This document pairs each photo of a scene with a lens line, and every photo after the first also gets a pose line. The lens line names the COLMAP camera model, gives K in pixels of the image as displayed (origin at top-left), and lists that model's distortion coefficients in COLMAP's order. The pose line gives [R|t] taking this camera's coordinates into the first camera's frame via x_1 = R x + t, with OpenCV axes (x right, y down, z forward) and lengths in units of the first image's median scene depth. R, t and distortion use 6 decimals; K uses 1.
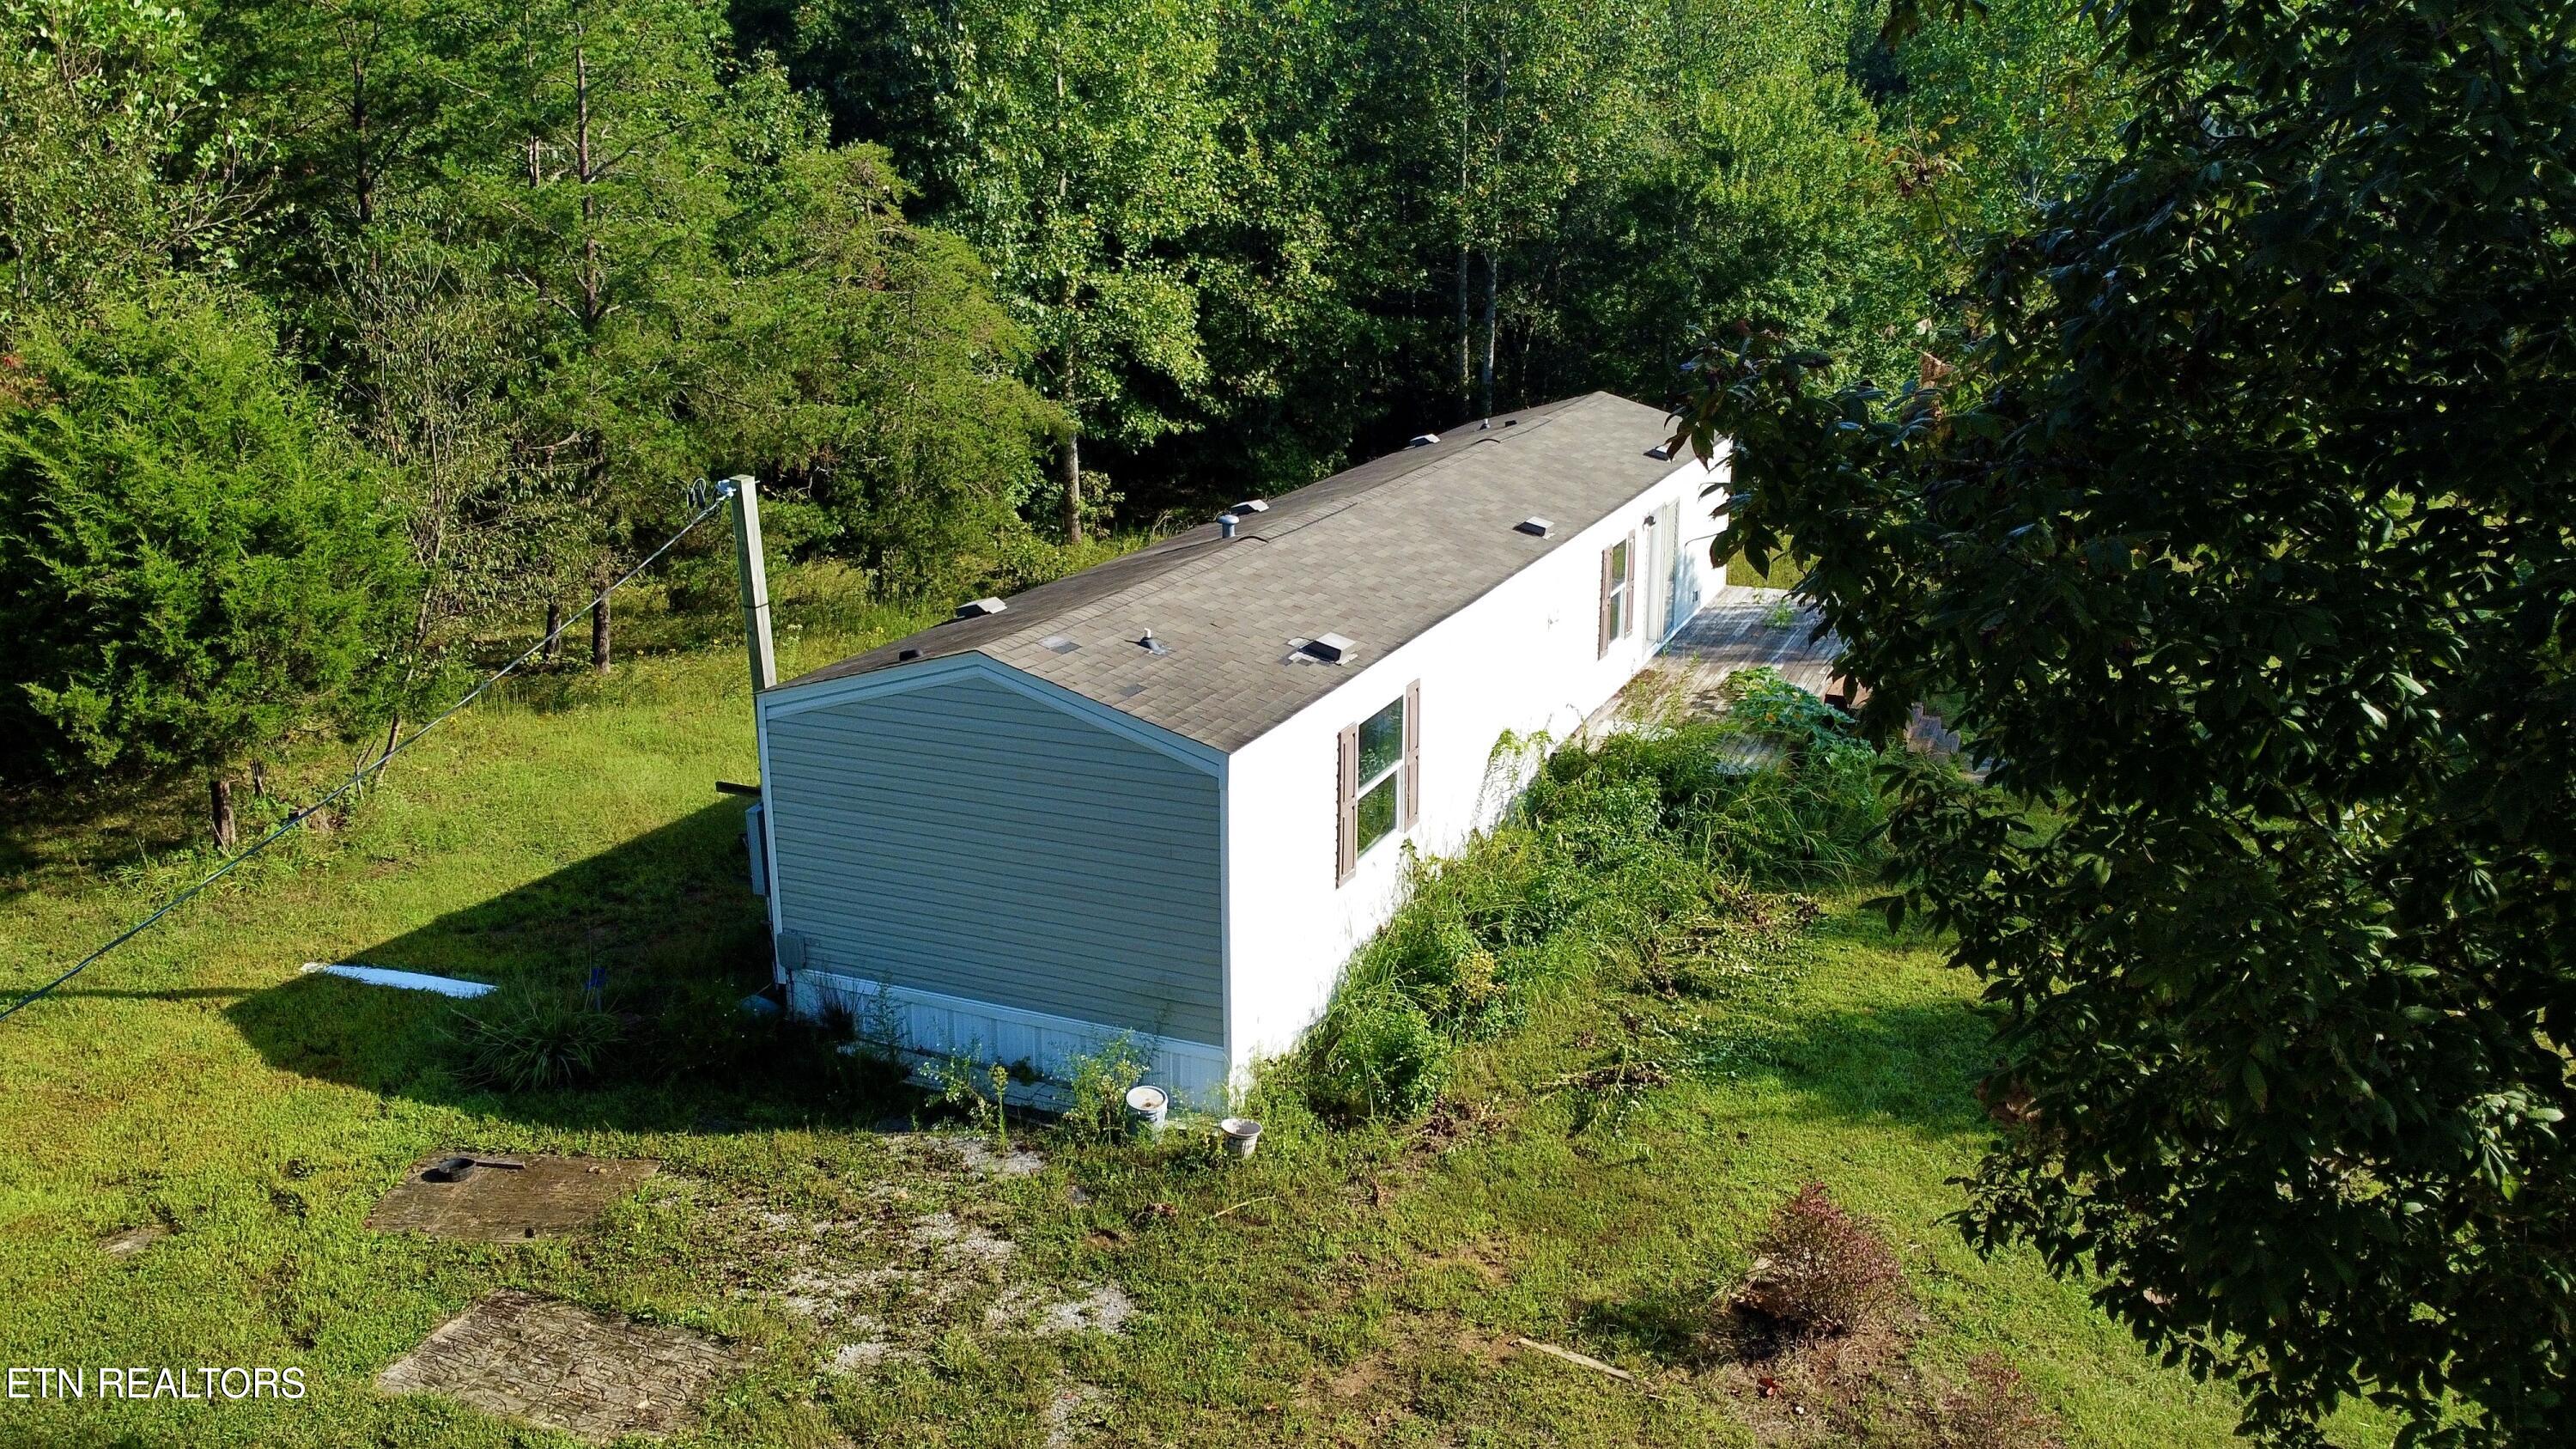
lens RADIAL K [[1926.0, 0, 1293.2], [0, 1926.0, 722.0], [0, 0, 1]] dist [0.011191, -0.008971]
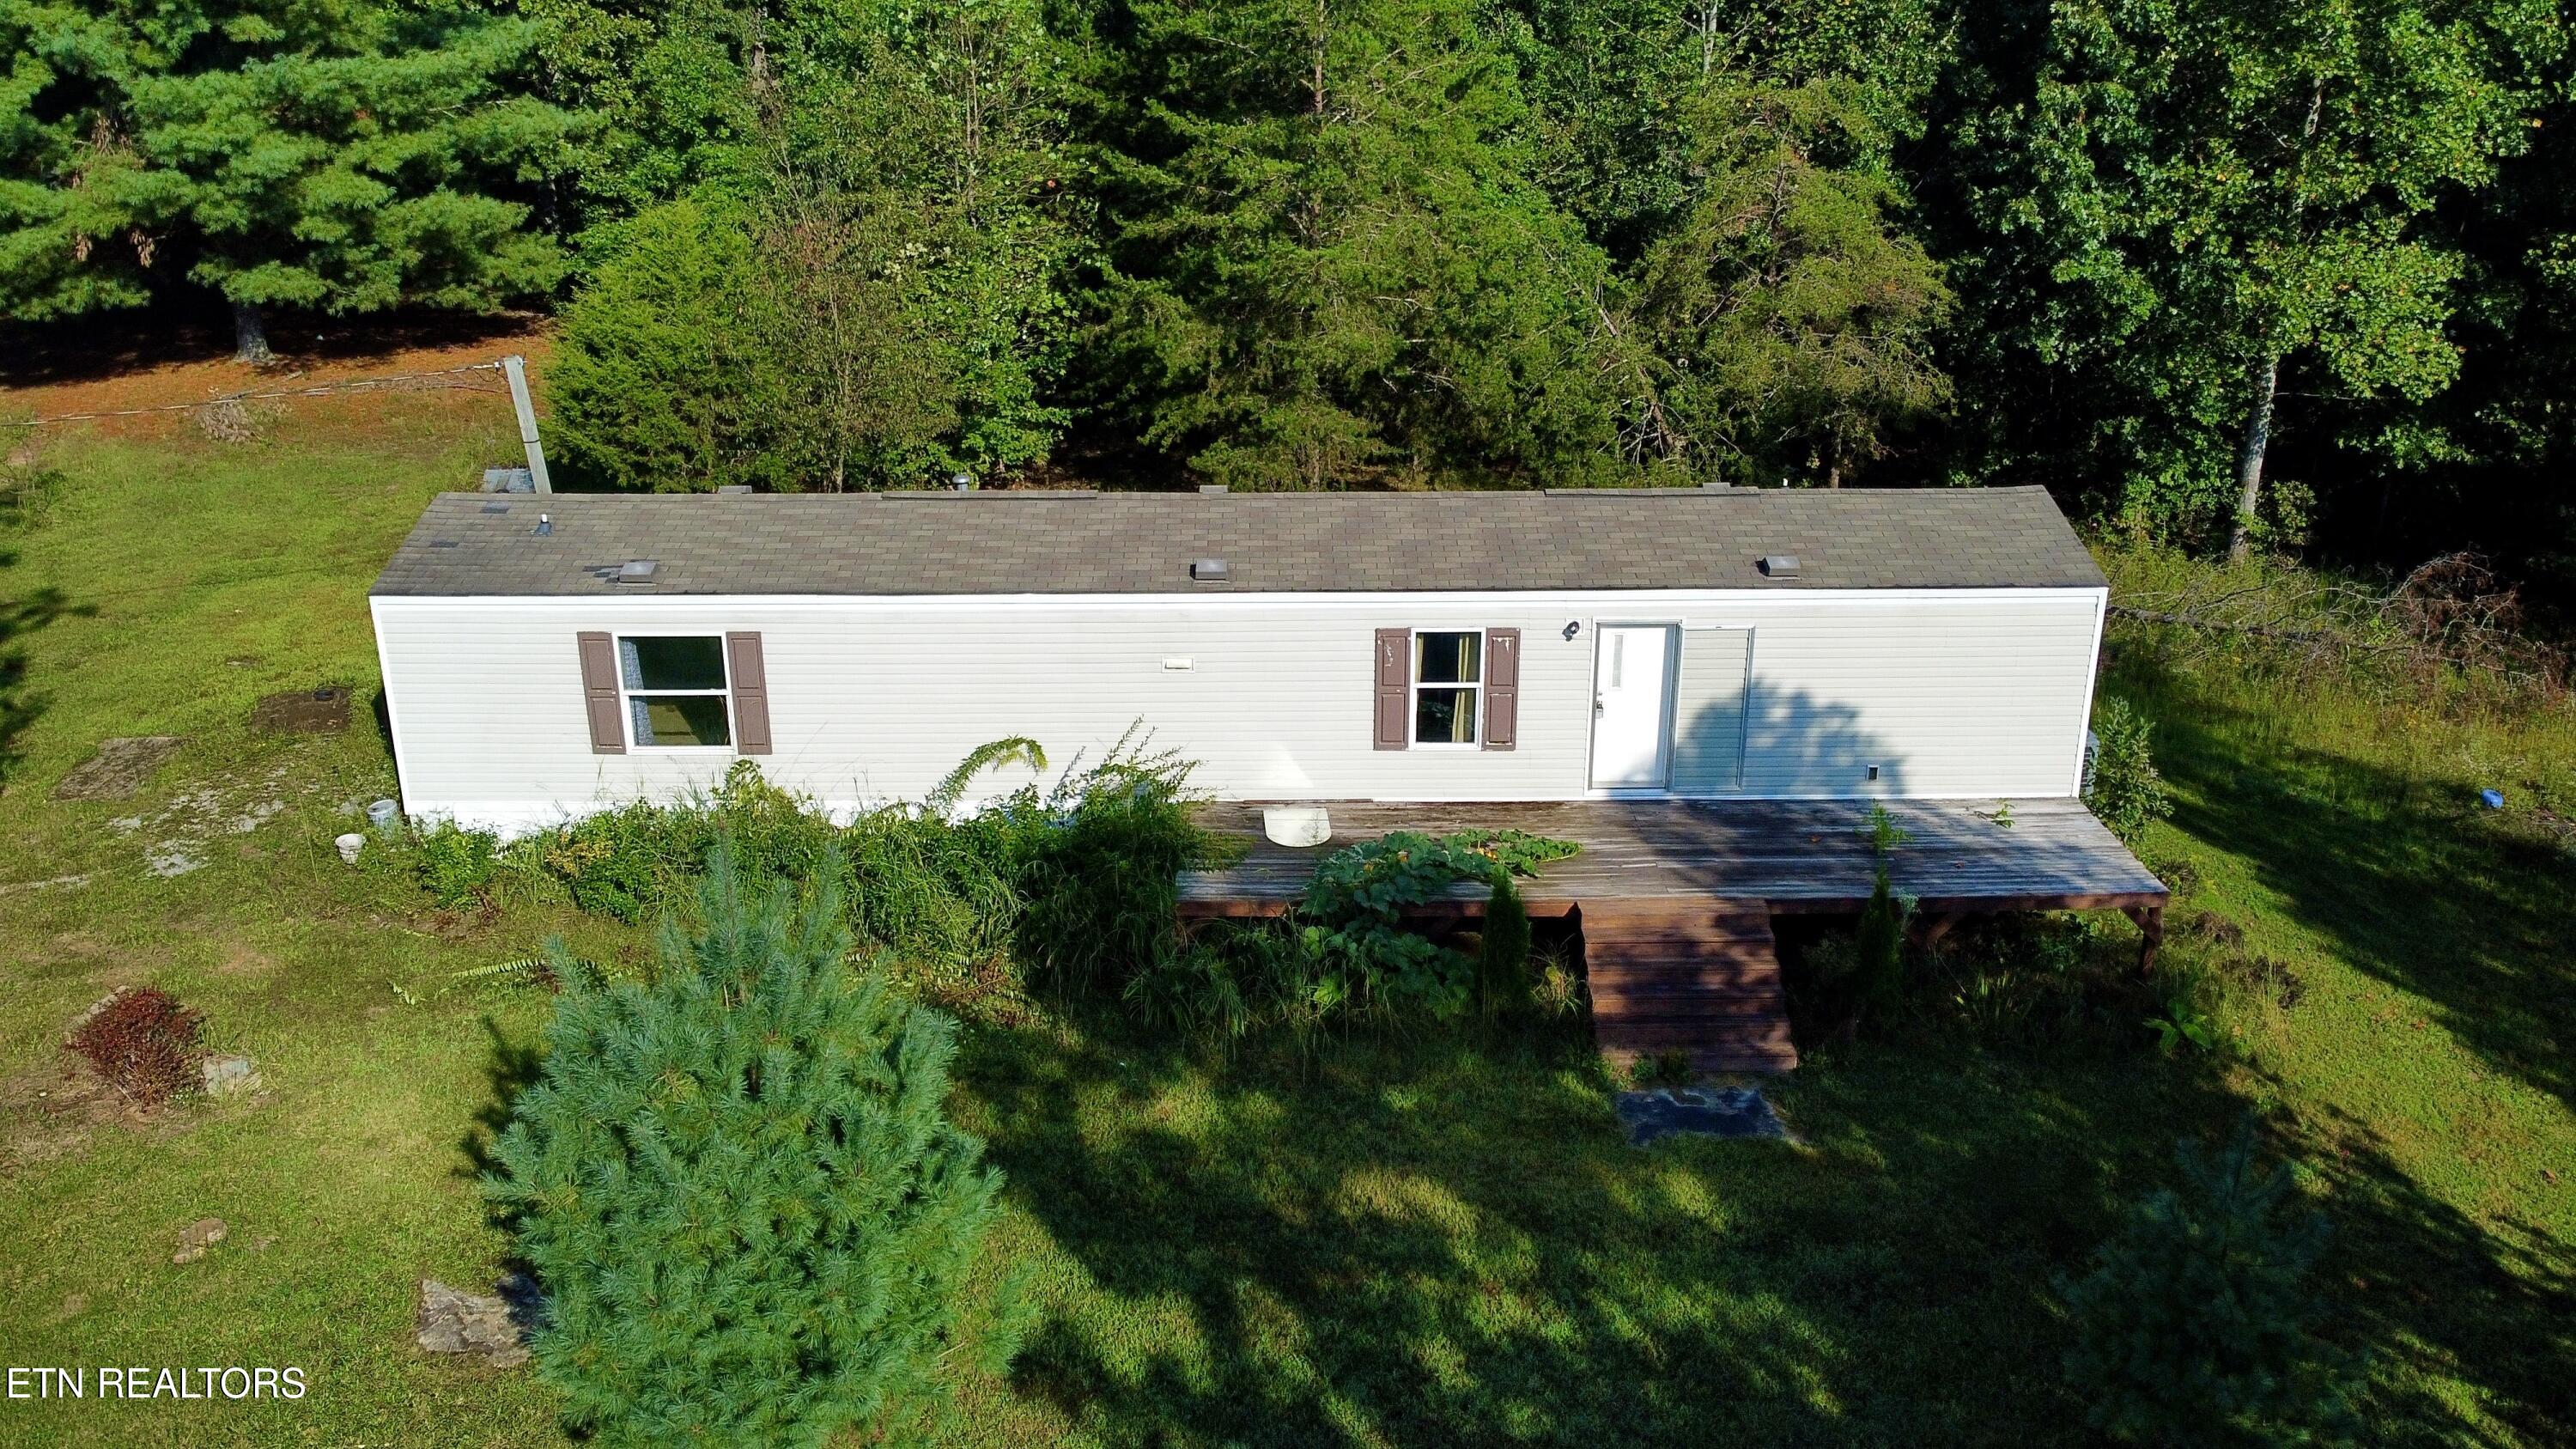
lens RADIAL K [[1926.0, 0, 1277.7], [0, 1926.0, 728.8], [0, 0, 1]] dist [0.011191, -0.008971]
pose [[0.380957, 0.318449, -0.868022, 1.626378], [-0.245361, 0.939975, 0.237162, -0.431261], [0.891442, 0.122630, 0.436225, 1.051449]]
